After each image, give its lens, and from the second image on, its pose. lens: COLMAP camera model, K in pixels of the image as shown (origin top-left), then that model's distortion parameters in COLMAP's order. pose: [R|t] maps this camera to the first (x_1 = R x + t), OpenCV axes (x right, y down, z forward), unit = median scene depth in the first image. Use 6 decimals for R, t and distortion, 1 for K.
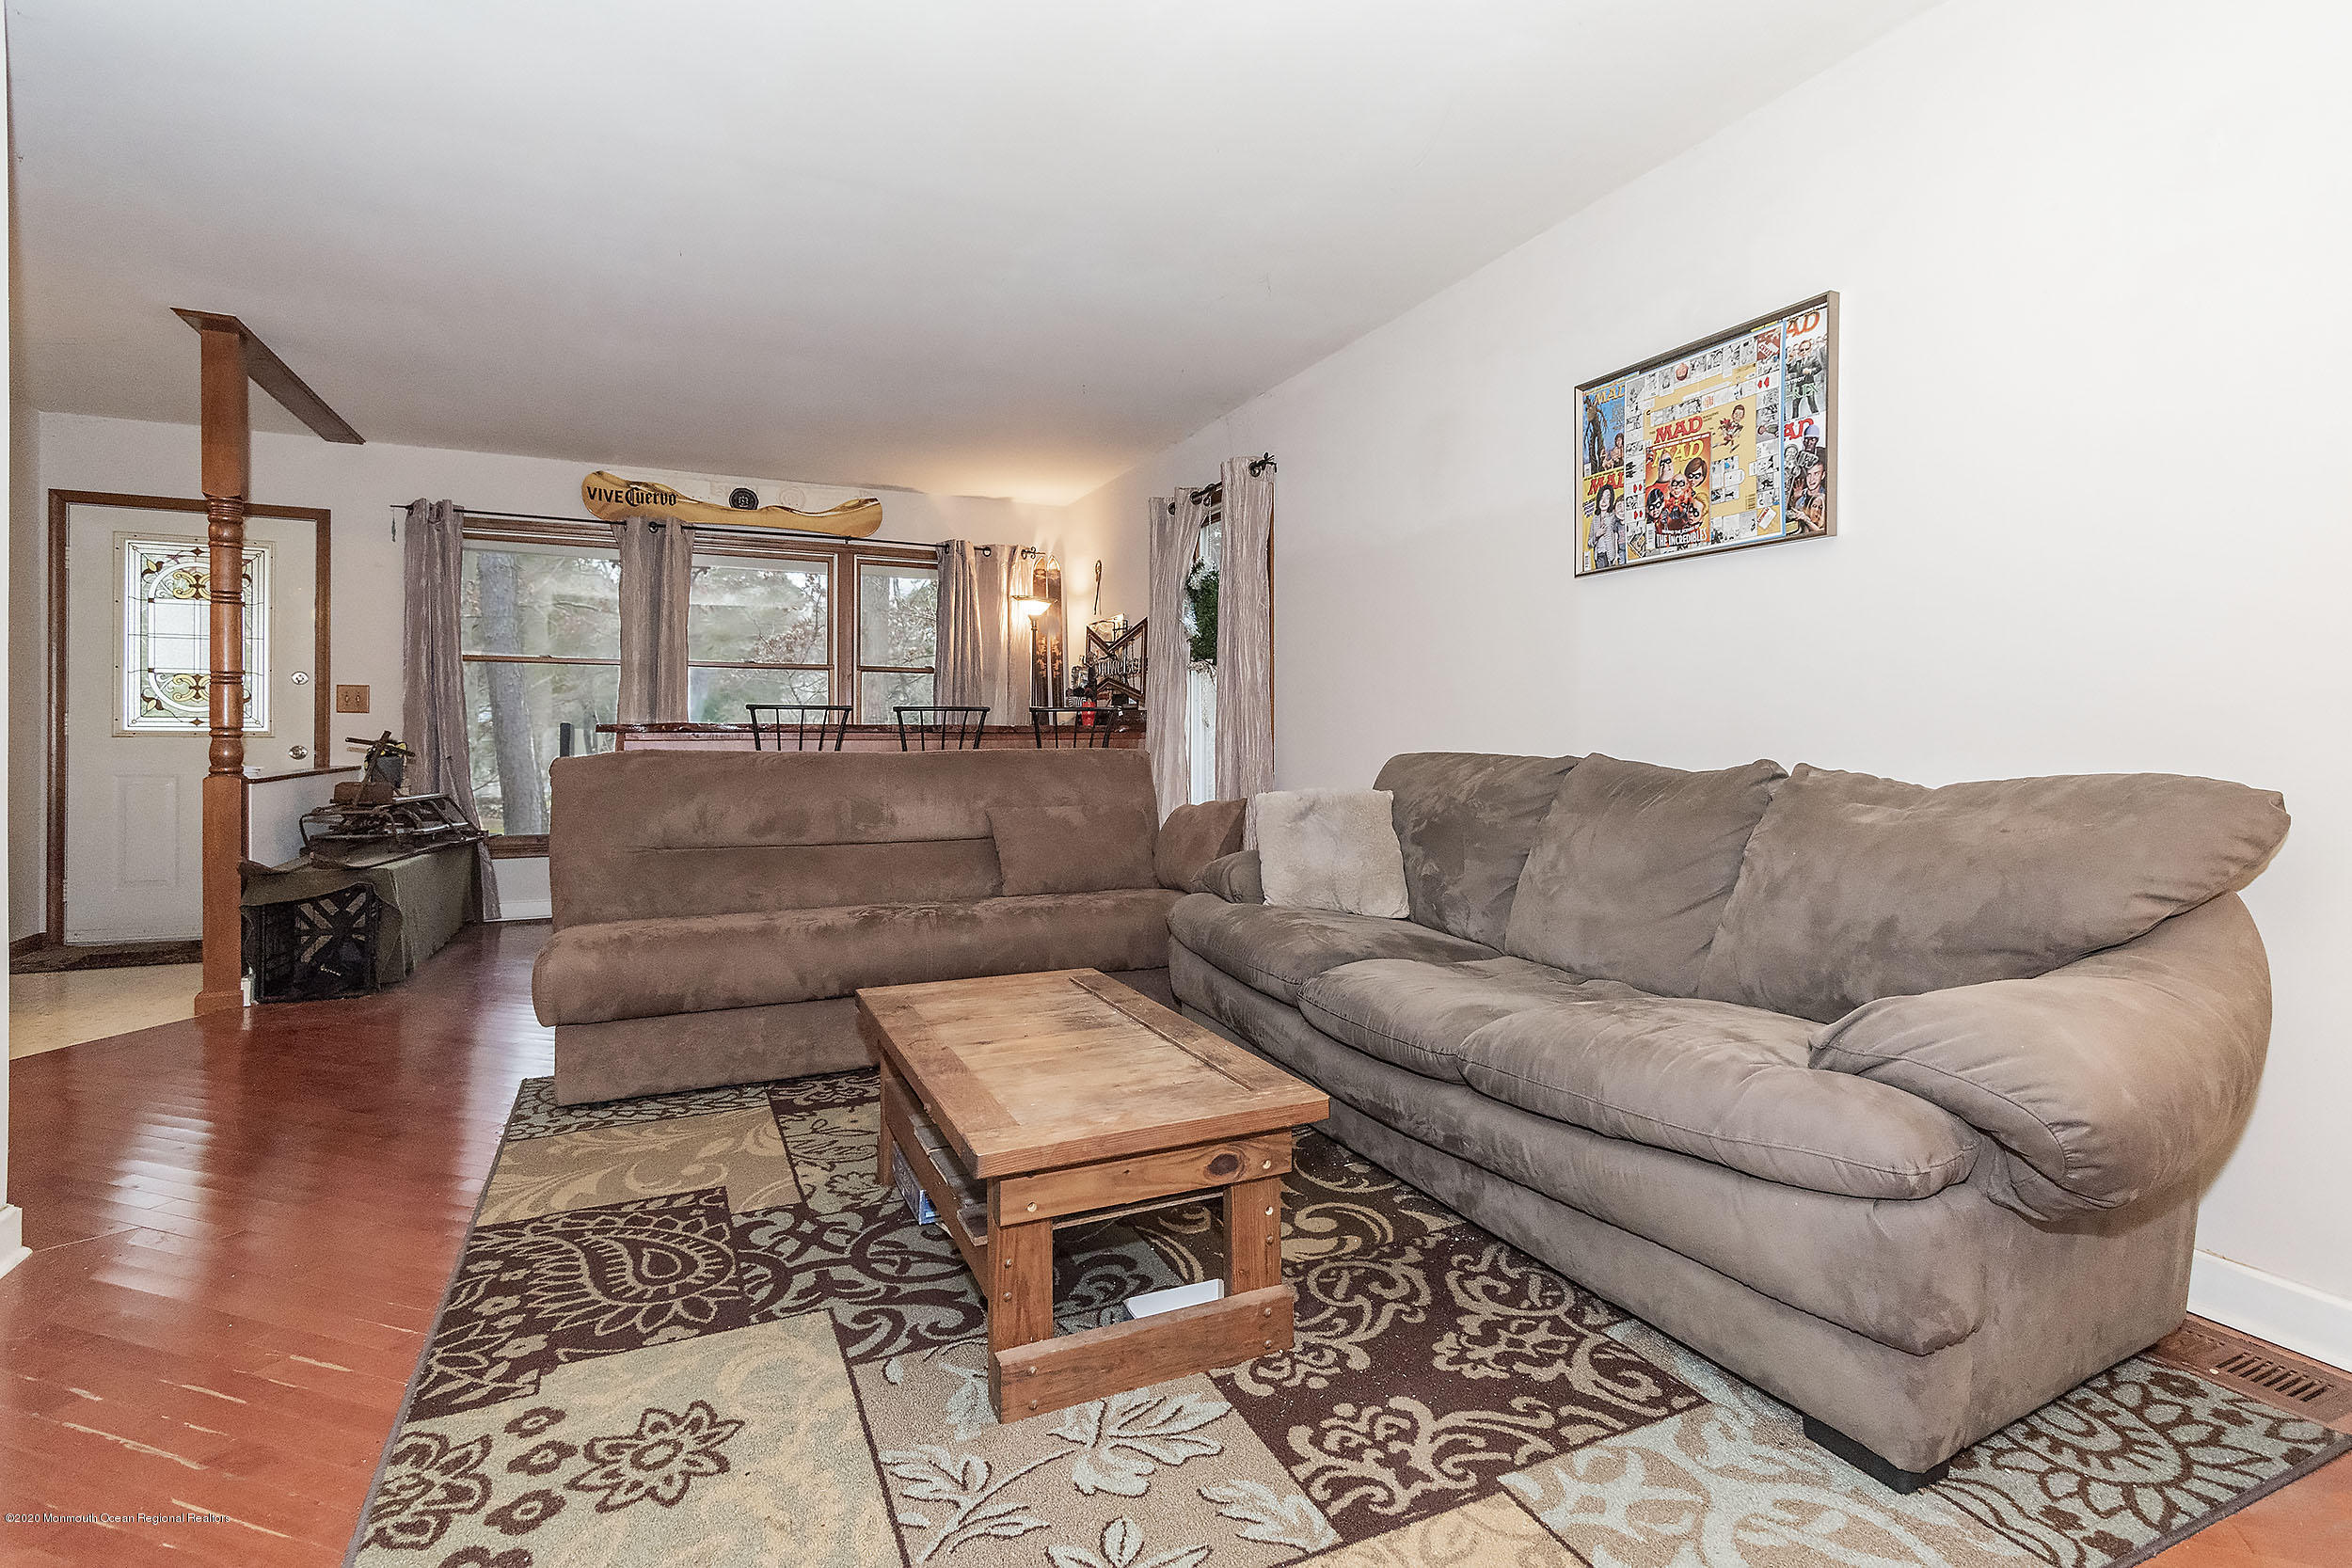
lens RADIAL K [[1147.4, 0, 1220.4], [0, 1147.4, 751.3], [0, 0, 1]] dist [0.016520, -0.005952]
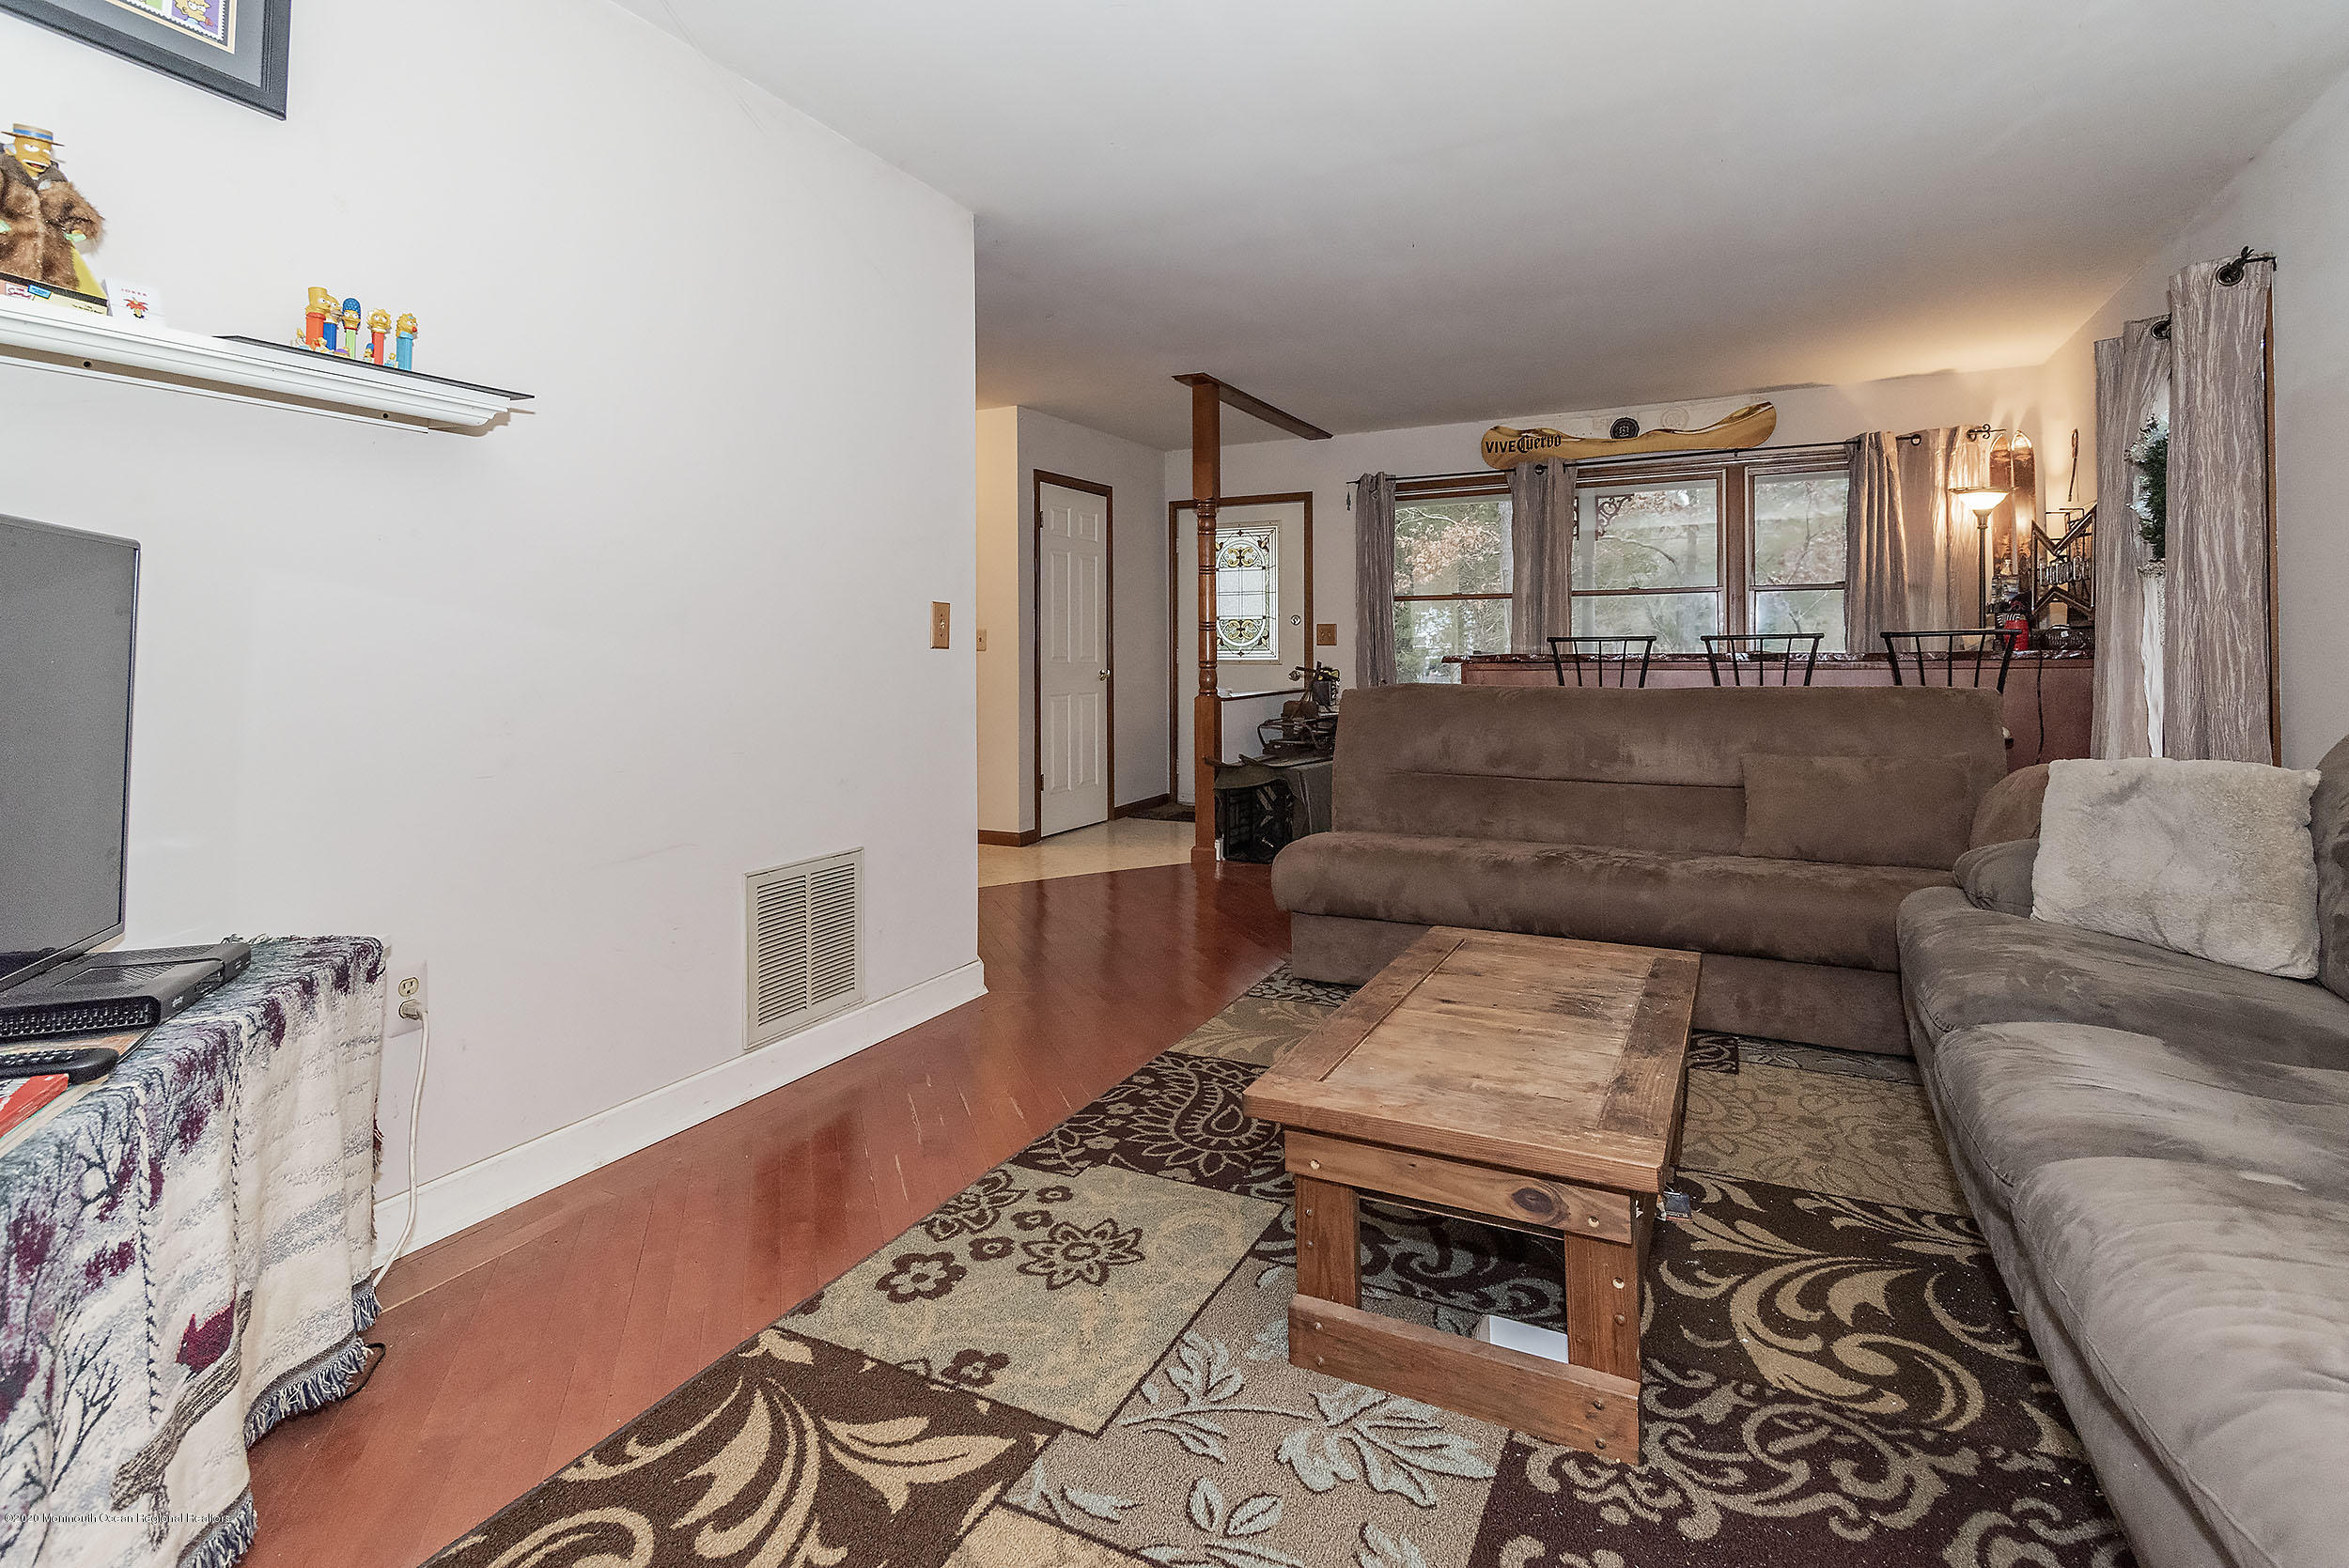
lens RADIAL K [[1146.0, 0, 1174.7], [0, 1146.0, 659.4], [0, 0, 1]] dist [0.016520, -0.005952]
pose [[0.613905, -0.000967, -0.789379, 0.332625], [-0.003094, 0.999989, -0.003631, -0.026642], [0.789374, 0.004671, 0.613895, 0.165008]]
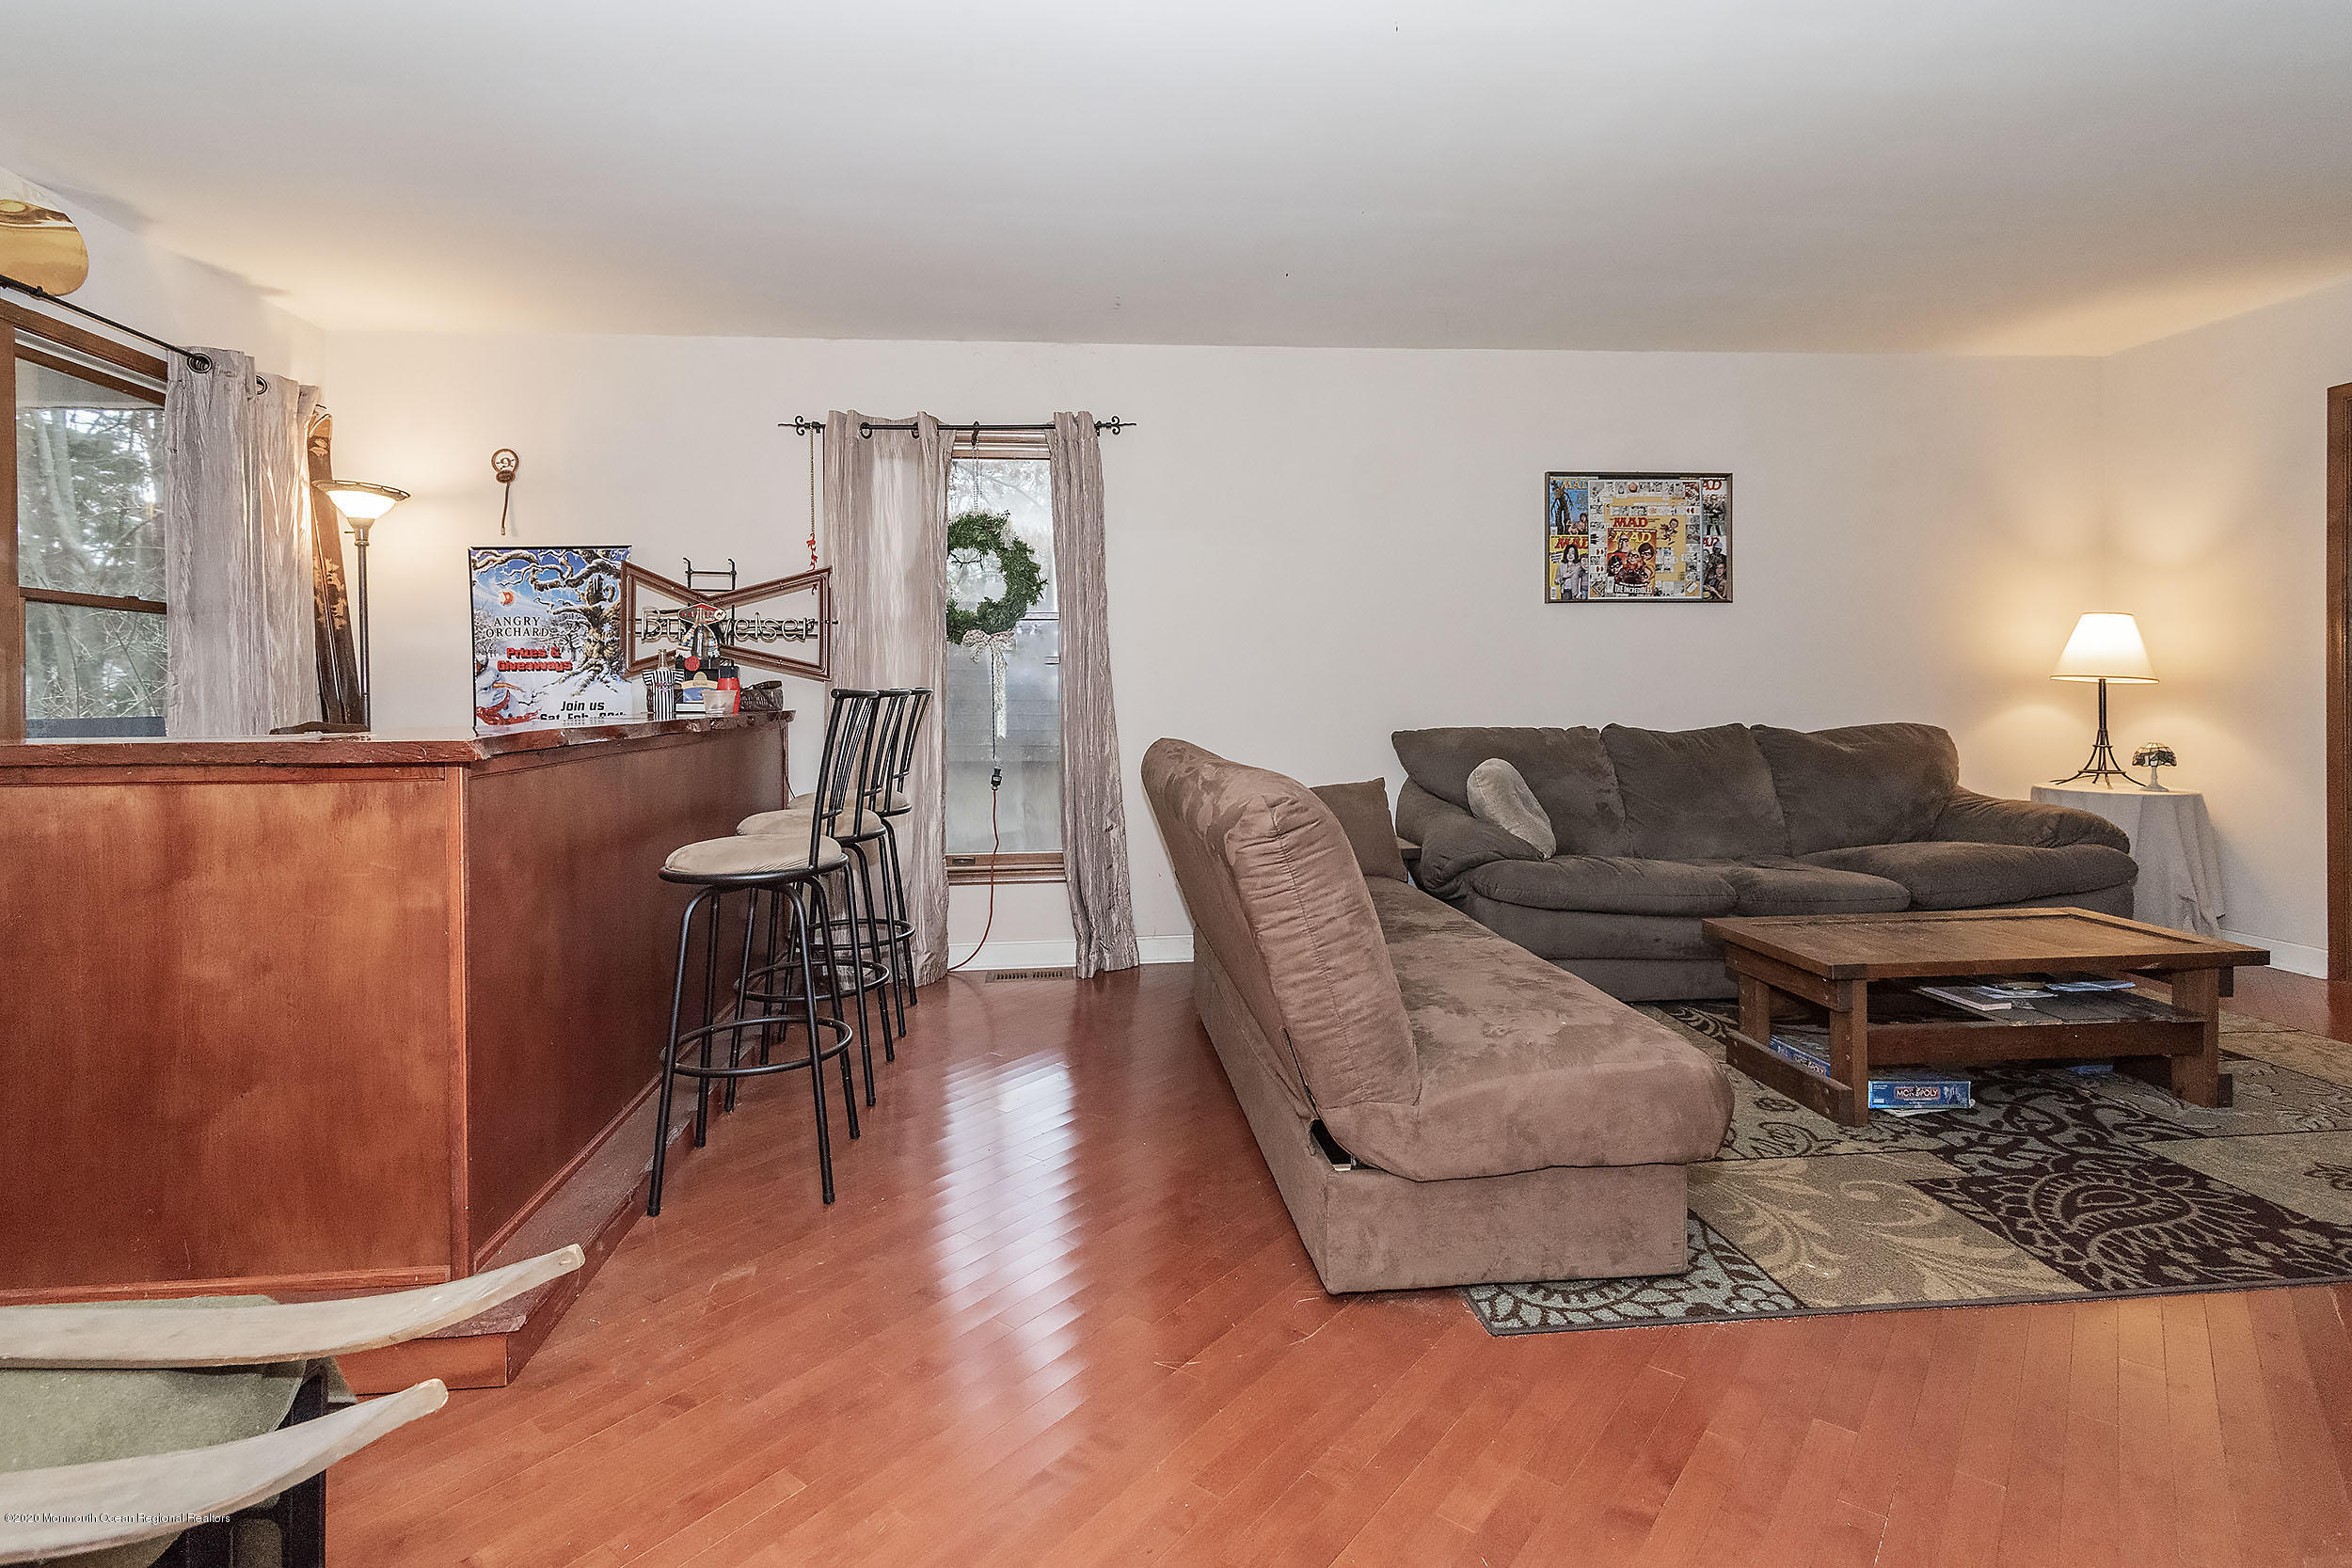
lens RADIAL K [[1147.4, 0, 1150.7], [0, 1147.4, 698.8], [0, 0, 1]] dist [0.016520, -0.005952]
pose [[0.355930, -0.010466, 0.934454, -1.439545], [0.025478, 0.999674, 0.001492, -0.053047], [-0.934165, 0.023277, 0.356080, 1.121705]]
